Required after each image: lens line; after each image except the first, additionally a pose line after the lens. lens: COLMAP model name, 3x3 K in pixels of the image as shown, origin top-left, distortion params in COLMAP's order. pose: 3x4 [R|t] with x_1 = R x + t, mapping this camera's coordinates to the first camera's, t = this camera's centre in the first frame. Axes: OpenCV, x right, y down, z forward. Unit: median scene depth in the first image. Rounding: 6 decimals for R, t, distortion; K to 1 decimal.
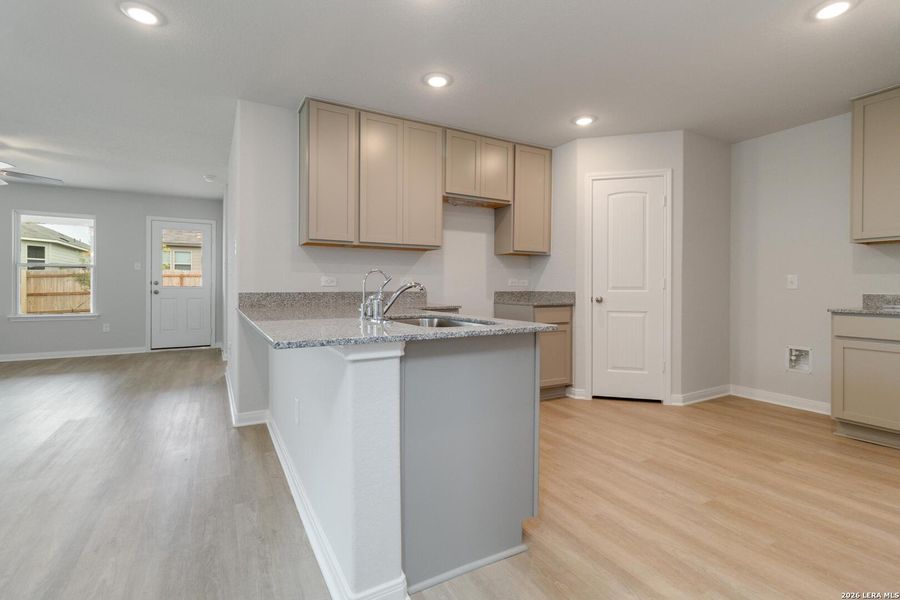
lens RADIAL K [[421.1, 0, 451.8], [0, 421.1, 287.6], [0, 0, 1]] dist [0.005409, 0.000776]
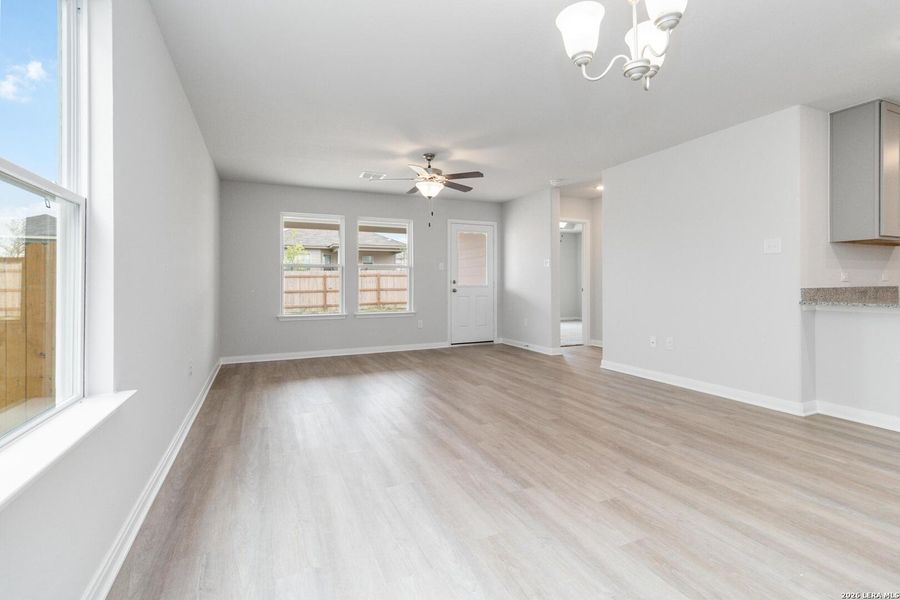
lens RADIAL K [[423.0, 0, 455.1], [0, 423.0, 283.8], [0, 0, 1]] dist [0.001765, 0.000760]
pose [[0.995768, -0.009263, -0.091430, -0.632589], [0.008723, 0.999942, -0.006305, 0.000388], [0.091484, 0.005480, 0.995792, -0.063063]]
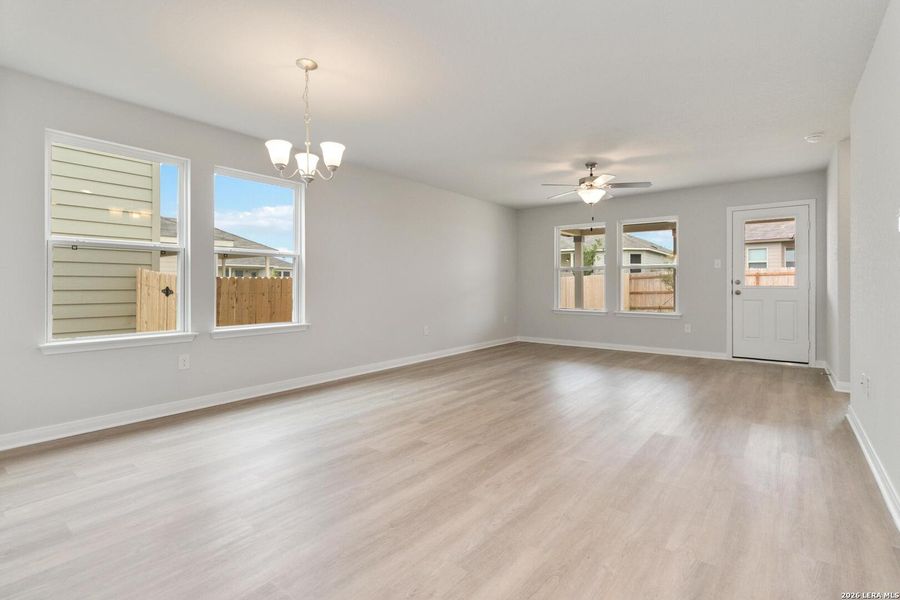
lens RADIAL K [[423.0, 0, 455.1], [0, 423.0, 283.8], [0, 0, 1]] dist [0.001765, 0.000760]
pose [[0.379997, -0.005224, -0.924973, -0.116620], [-0.002944, 0.999972, -0.006857, 0.000127], [0.924983, 0.005329, 0.379971, 0.130637]]
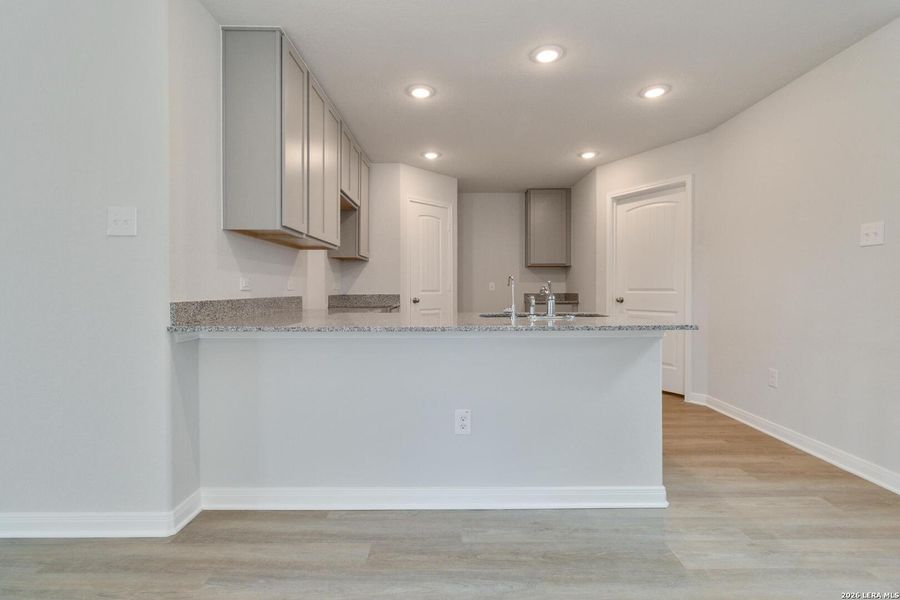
lens RADIAL K [[417.7, 0, 455.2], [0, 417.7, 295.4], [0, 0, 1]] dist [0.000108, 0.000207]
pose [[0.488757, -0.015485, 0.872282, -0.406260], [0.007884, 0.999880, 0.013333, -0.000850], [-0.872384, 0.000361, 0.488821, 0.191324]]
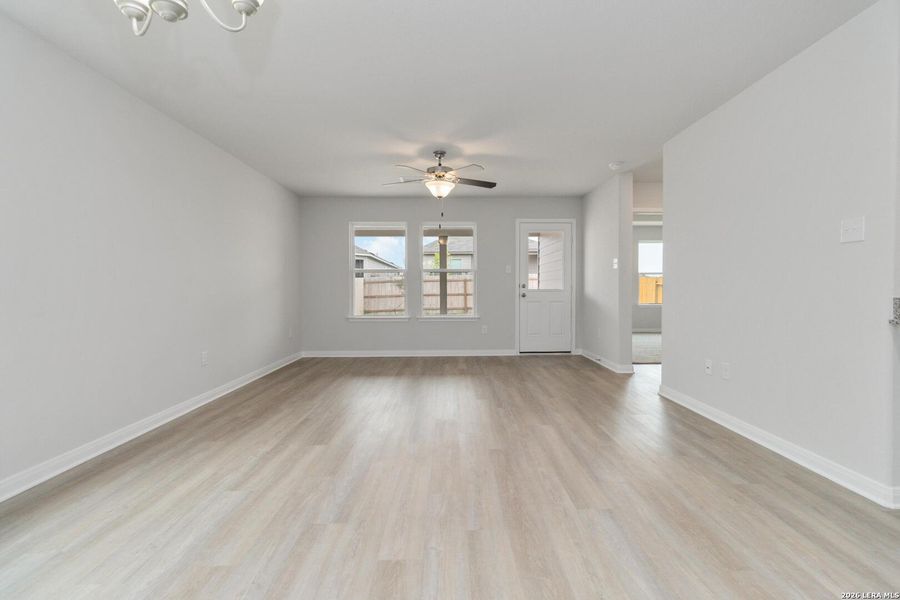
lens RADIAL K [[417.7, 0, 455.2], [0, 417.7, 295.4], [0, 0, 1]] dist [0.000108, 0.000207]
pose [[0.877491, 0.001940, -0.479590, -0.390938], [0.003590, 0.999937, 0.010614, 0.000064], [0.479580, -0.011035, 0.877429, 0.067420]]
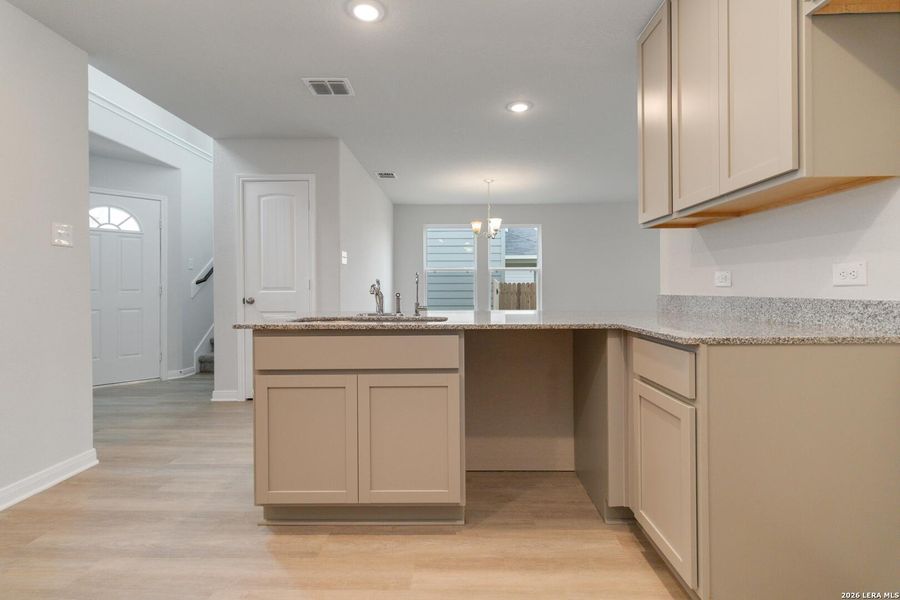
lens RADIAL K [[431.8, 0, 452.7], [0, 431.8, 284.1], [0, 0, 1]] dist [0.000601, 0.000141]
pose [[-0.503712, -0.008699, -0.863828, 0.243634], [-0.001640, 0.999957, -0.009113, -0.000174], [0.863870, -0.003173, -0.503705, 0.540836]]
